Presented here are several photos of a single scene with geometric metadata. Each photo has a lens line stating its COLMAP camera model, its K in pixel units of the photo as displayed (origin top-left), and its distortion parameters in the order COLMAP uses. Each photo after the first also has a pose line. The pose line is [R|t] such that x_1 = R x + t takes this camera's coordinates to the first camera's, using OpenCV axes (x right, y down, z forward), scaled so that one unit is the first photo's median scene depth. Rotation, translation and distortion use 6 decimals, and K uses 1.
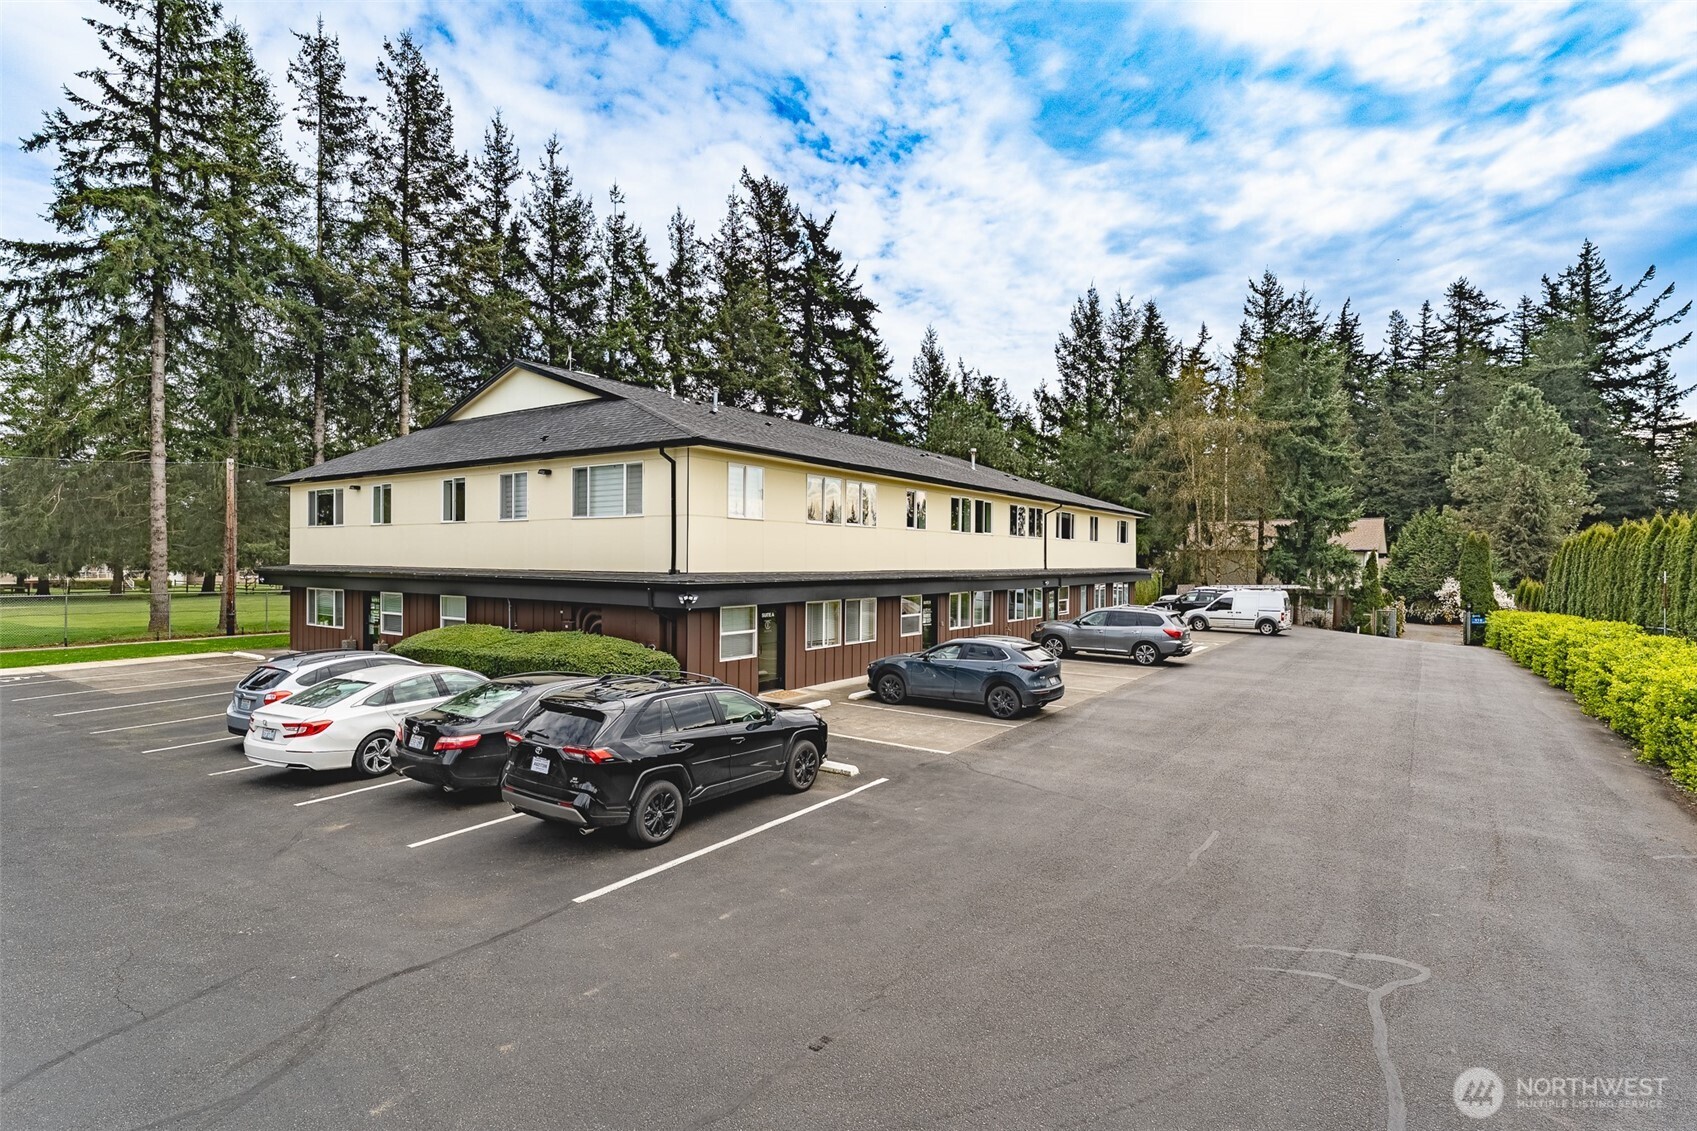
lens RADIAL K [[835.4, 0, 848.5], [0, 835.4, 565.5], [0, 0, 1]] dist [-0.001400, 0.000686]
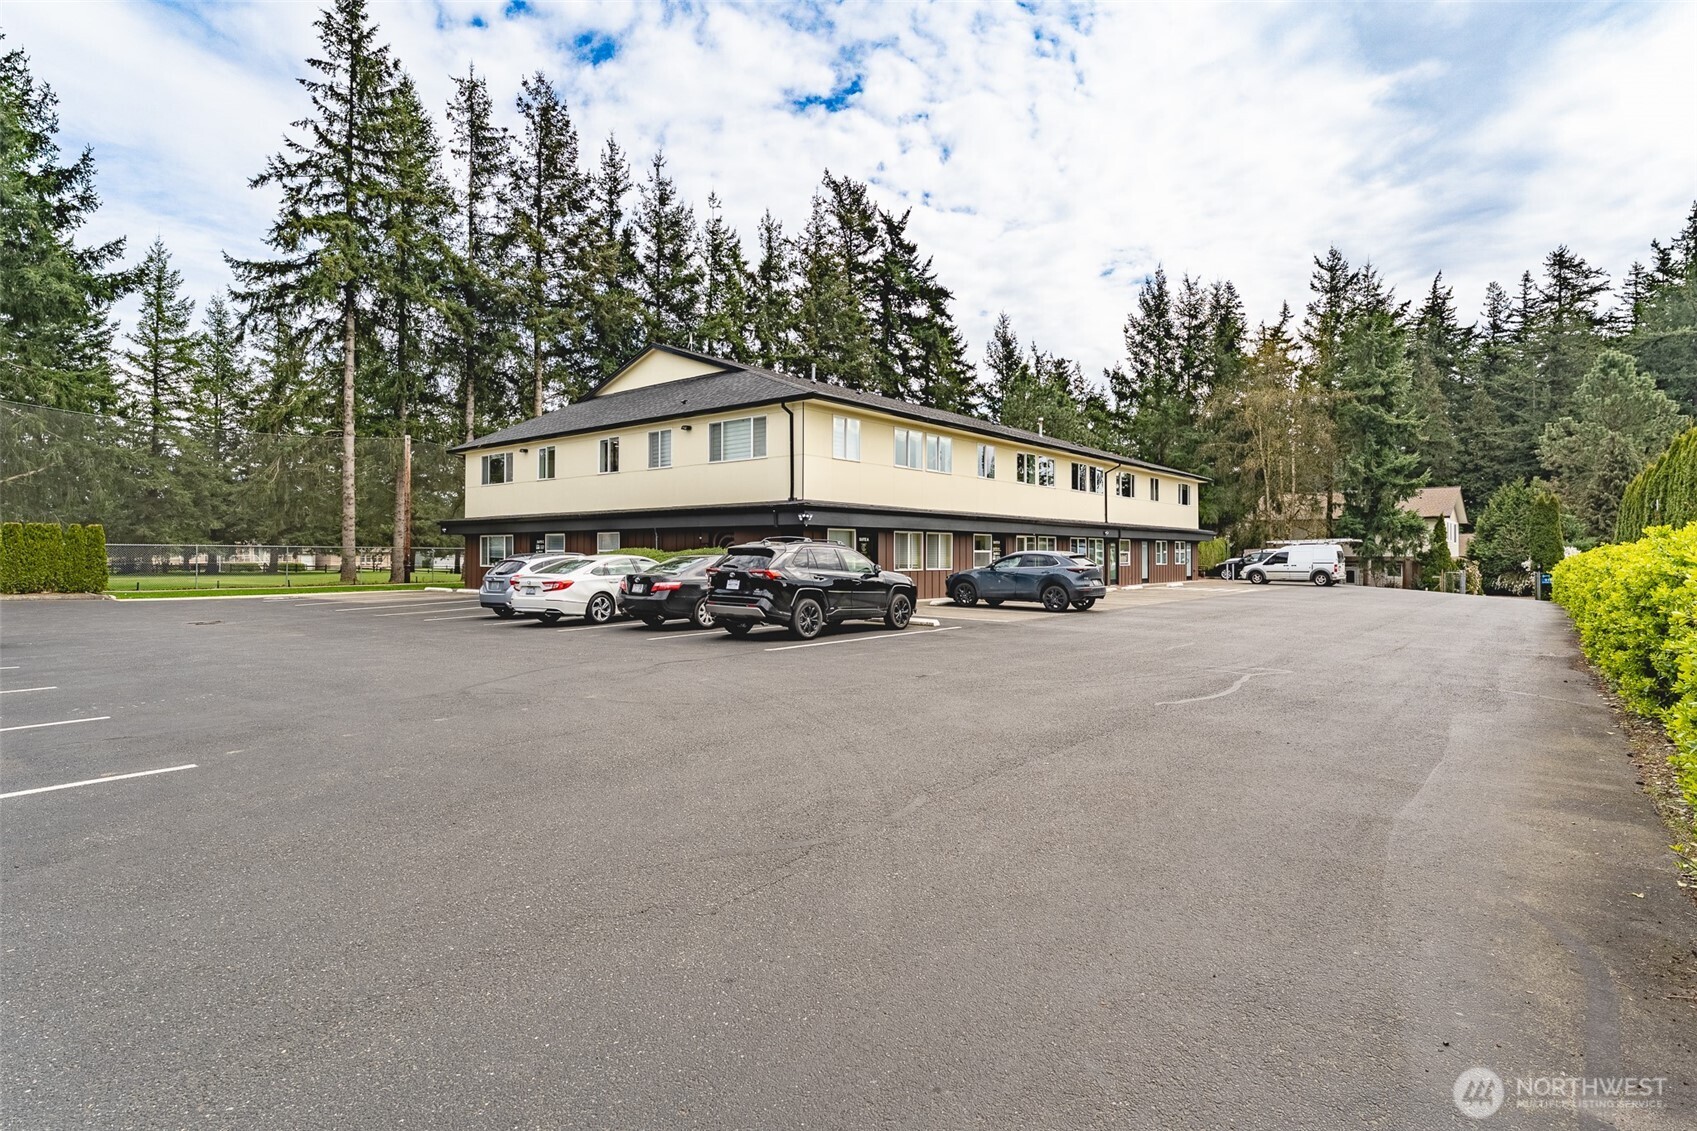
lens RADIAL K [[850.8, 0, 851.5], [0, 850.8, 544.5], [0, 0, 1]] dist [-0.000975, 0.001076]
pose [[0.996331, -0.007419, -0.085256, -0.002915], [0.005721, 0.999781, -0.020140, 0.034771], [0.085387, 0.019578, 0.996155, -0.096353]]
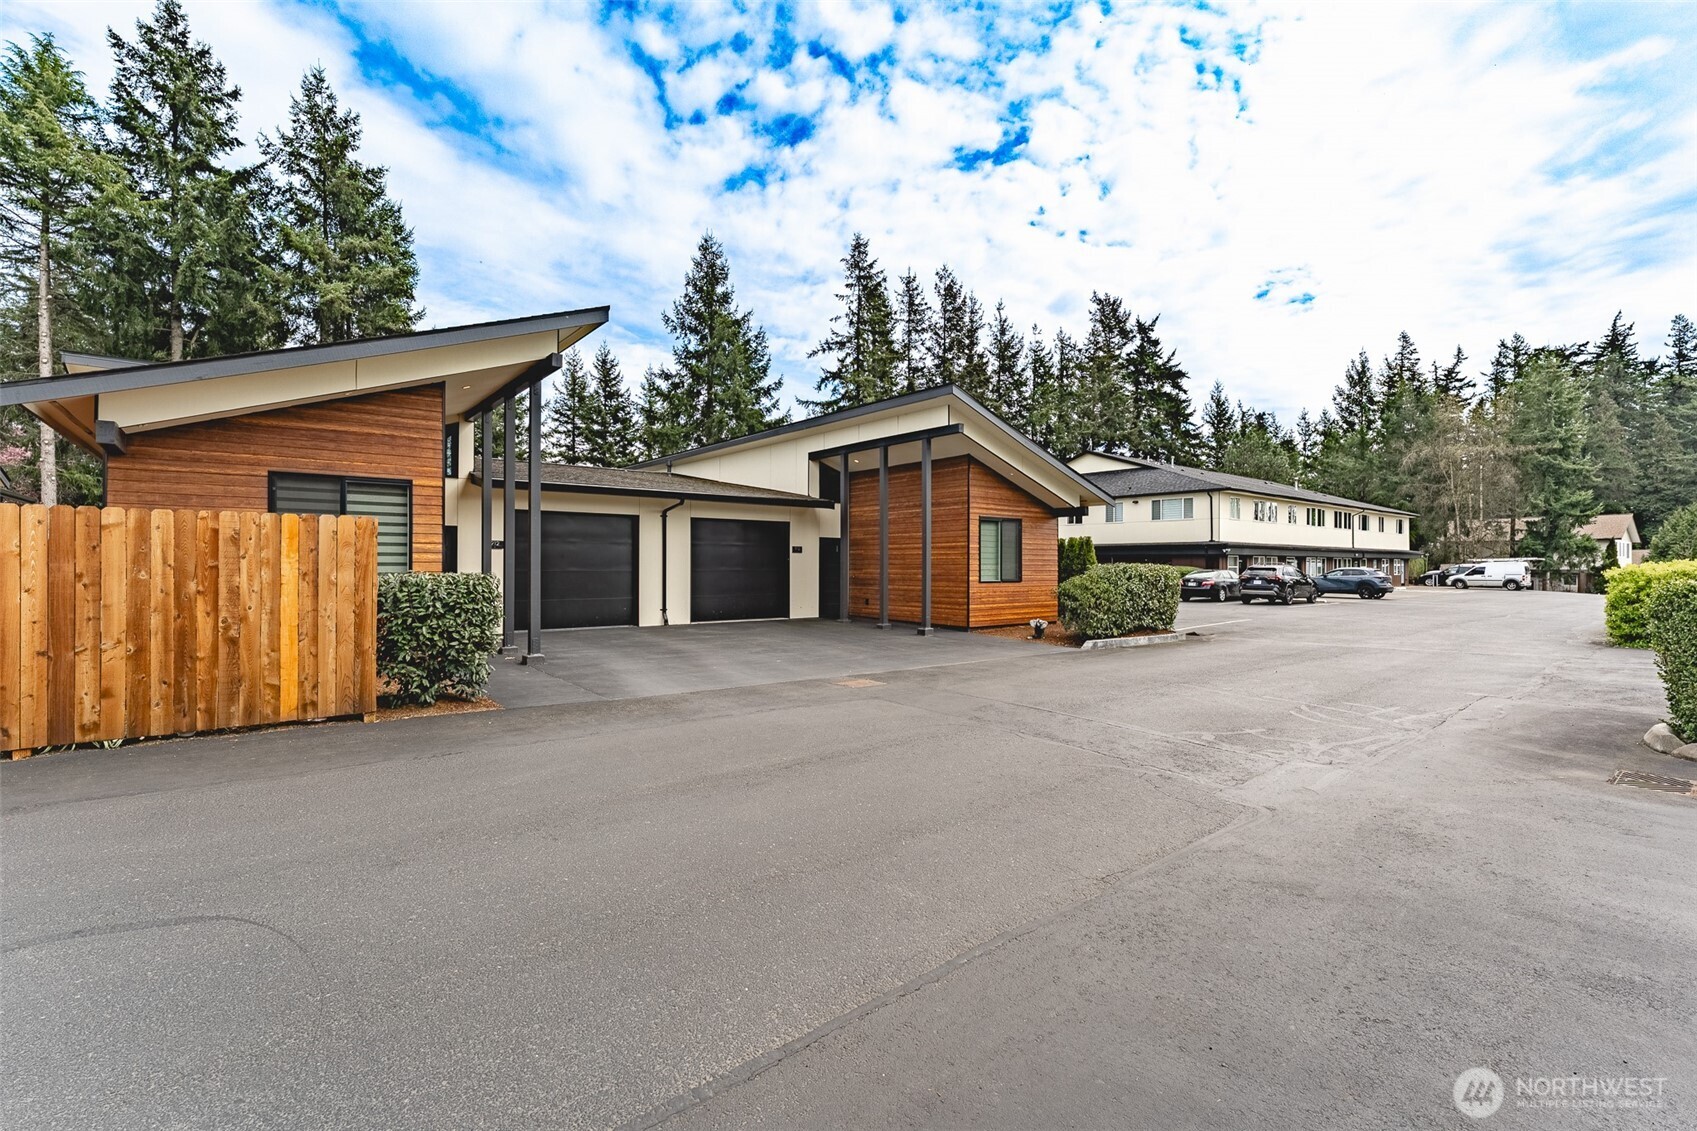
lens RADIAL K [[748.8, 0, 848.5], [0, 748.8, 565.5], [0, 0, 1]] dist [-0.000117, 0.000900]
pose [[0.960236, -0.006143, -0.279123, -0.212106], [0.003494, 0.999944, -0.009985, 0.033521], [0.279169, 0.008613, 0.960203, -0.491589]]
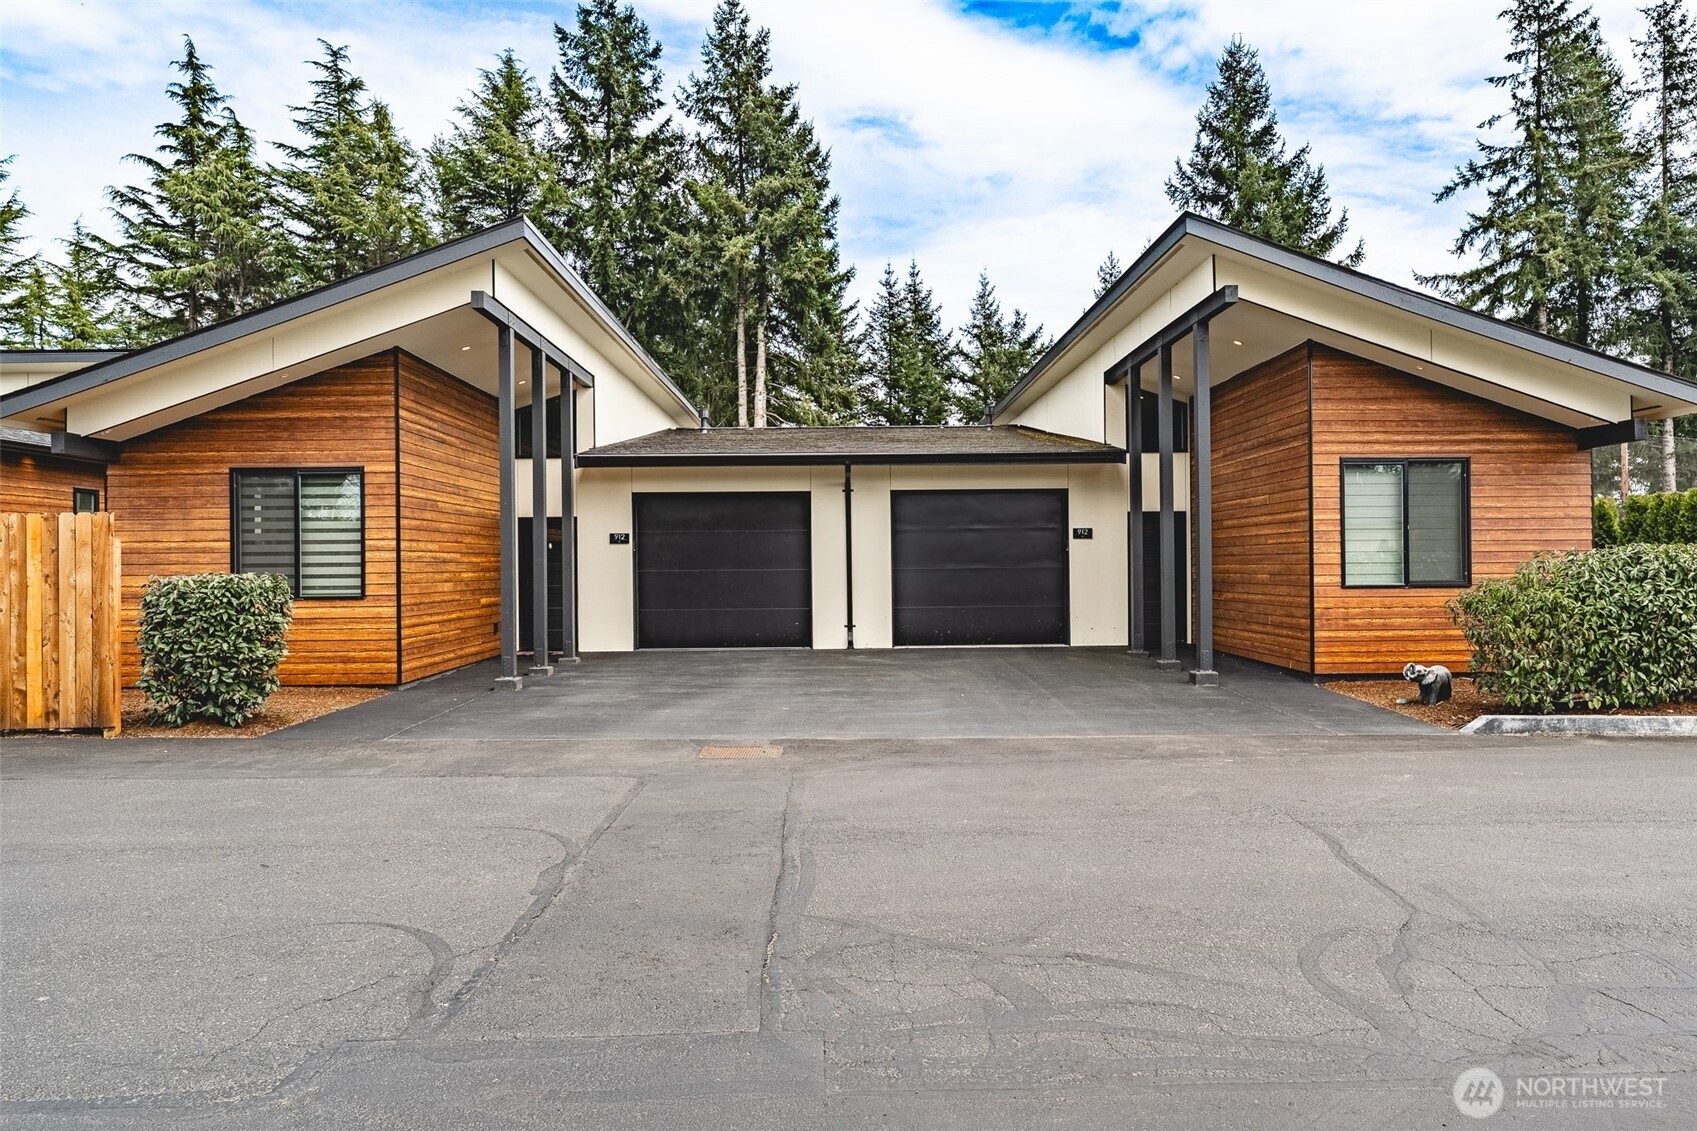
lens RADIAL K [[1082.5, 0, 848.5], [0, 1082.5, 565.5], [0, 0, 1]] dist [0.000914, 0.001089]
pose [[0.589216, -0.014770, -0.807841, -0.123568], [0.008447, 0.999891, -0.012120, 0.034824], [0.807932, 0.000318, 0.589276, -0.399451]]
